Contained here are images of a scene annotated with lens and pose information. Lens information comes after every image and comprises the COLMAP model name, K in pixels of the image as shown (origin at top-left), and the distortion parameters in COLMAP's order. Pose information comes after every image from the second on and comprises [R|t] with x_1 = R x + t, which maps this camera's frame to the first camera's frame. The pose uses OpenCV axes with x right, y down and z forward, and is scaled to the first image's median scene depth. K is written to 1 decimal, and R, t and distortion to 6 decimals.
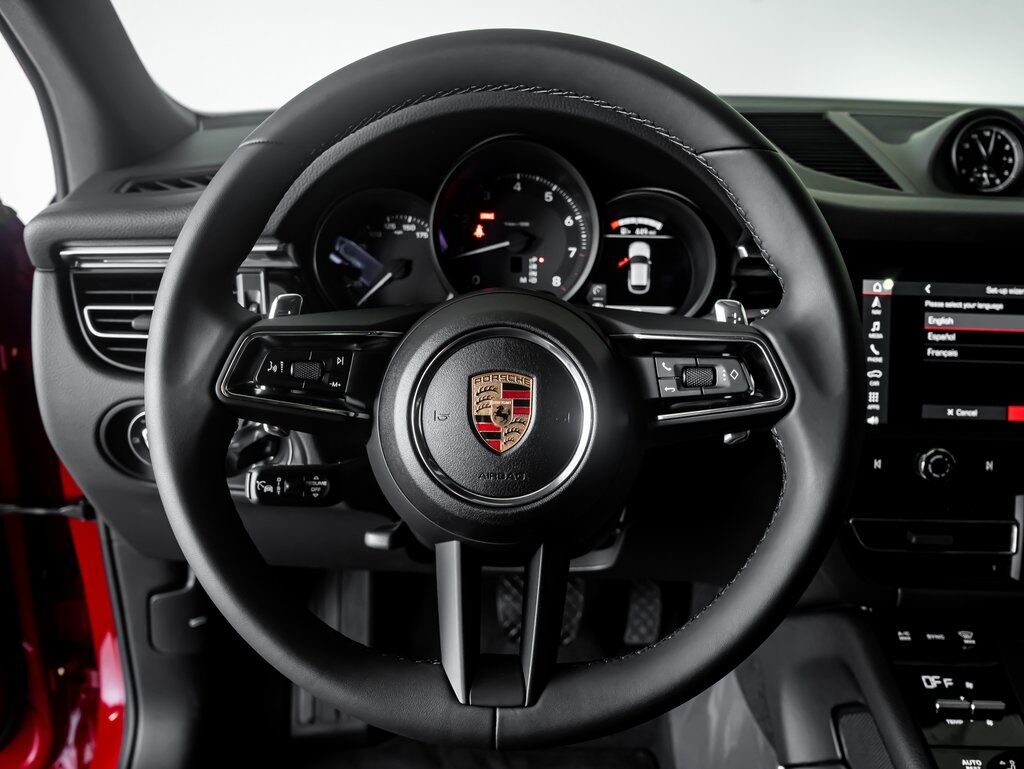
lens RADIAL K [[955.5, 0, 520.2], [0, 955.5, 384.5], [0, 0, 1]] dist [-0.073665, 0.000000]
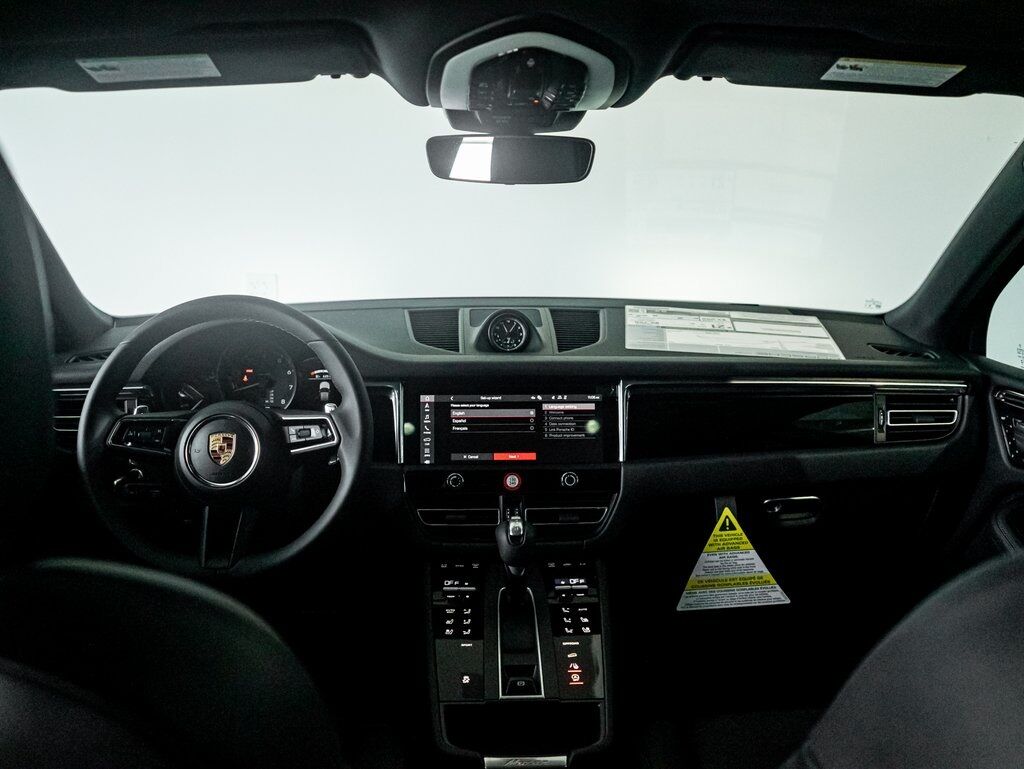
lens RADIAL K [[955.5, 0, 507.2], [0, 955.5, 386.2], [0, 0, 1]] dist [-0.073665, 0.000000]
pose [[0.998667, -0.026239, 0.044446, 0.427513], [0.032868, 0.987261, -0.155675, 0.192308], [-0.039795, 0.156928, 0.986808, -1.033618]]
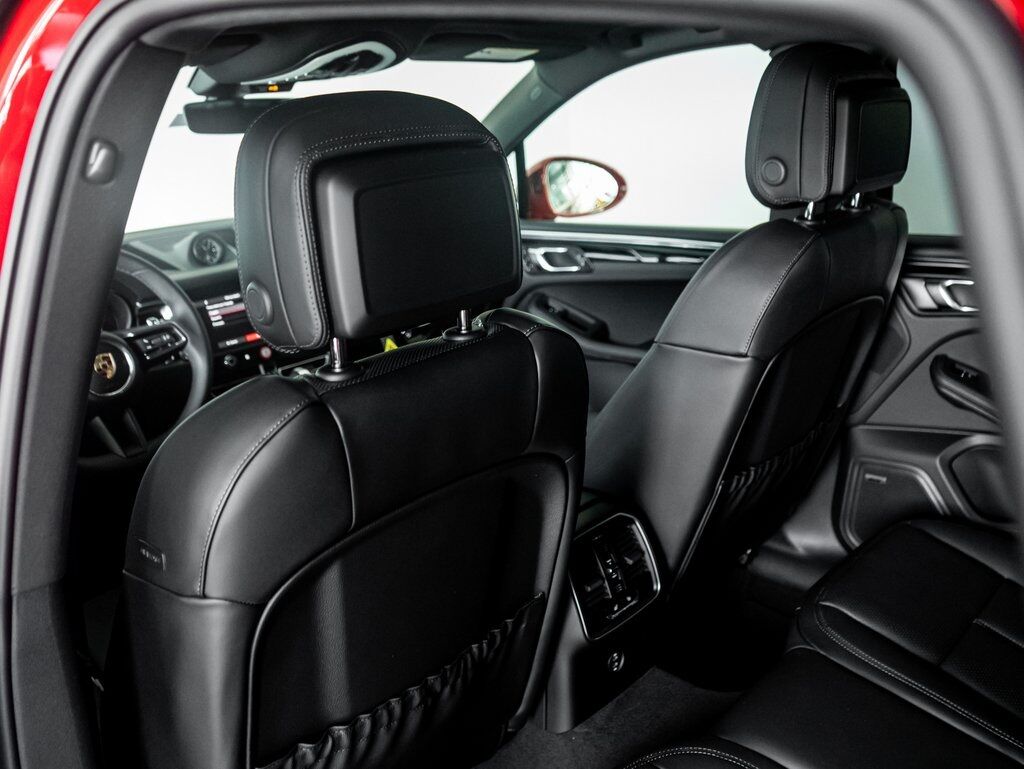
lens RADIAL K [[959.9, 0, 515.6], [0, 959.9, 380.0], [0, 0, 1]] dist [-0.060172, -0.006971]
pose [[0.673247, -0.271667, 0.687703, -0.866320], [0.322659, 0.944777, 0.057344, 0.226089], [-0.665304, 0.183287, 0.723724, -1.461306]]
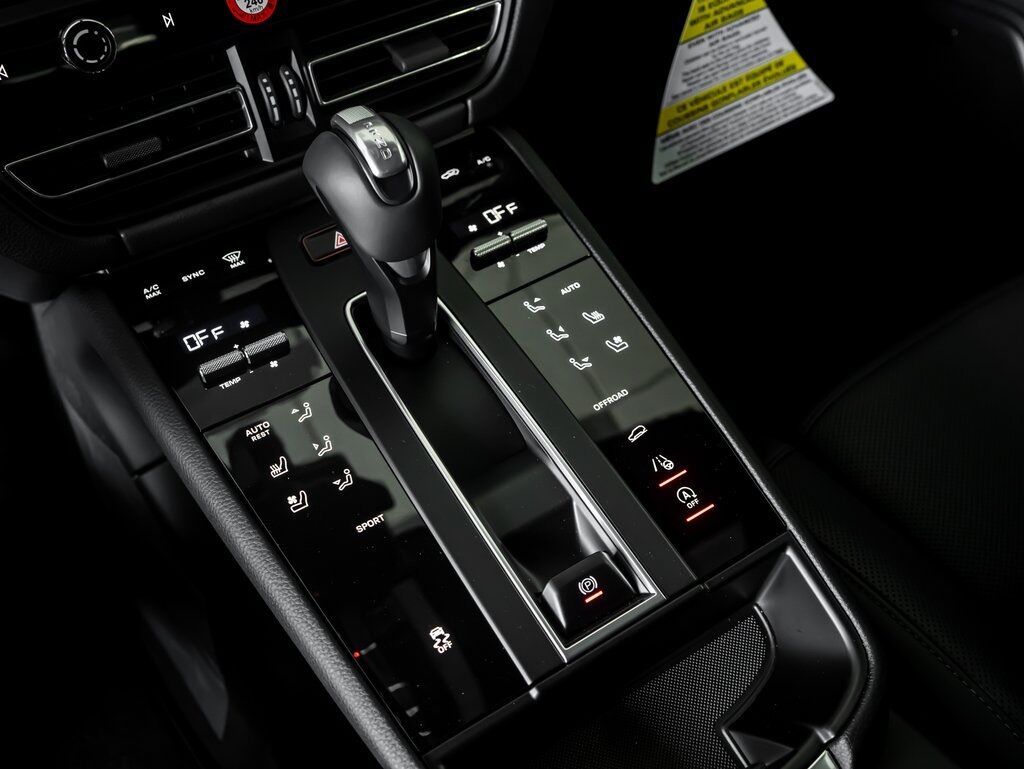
lens RADIAL K [[1013.6, 0, 506.0], [0, 1013.6, 385.7], [0, 0, 1]] dist [-0.040388, 0.000000]
pose [[0.826685, -0.436626, 0.354894, 0.300116], [0.260399, 0.856012, 0.446582, 0.047434], [-0.498784, -0.276769, 0.821349, 0.180897]]
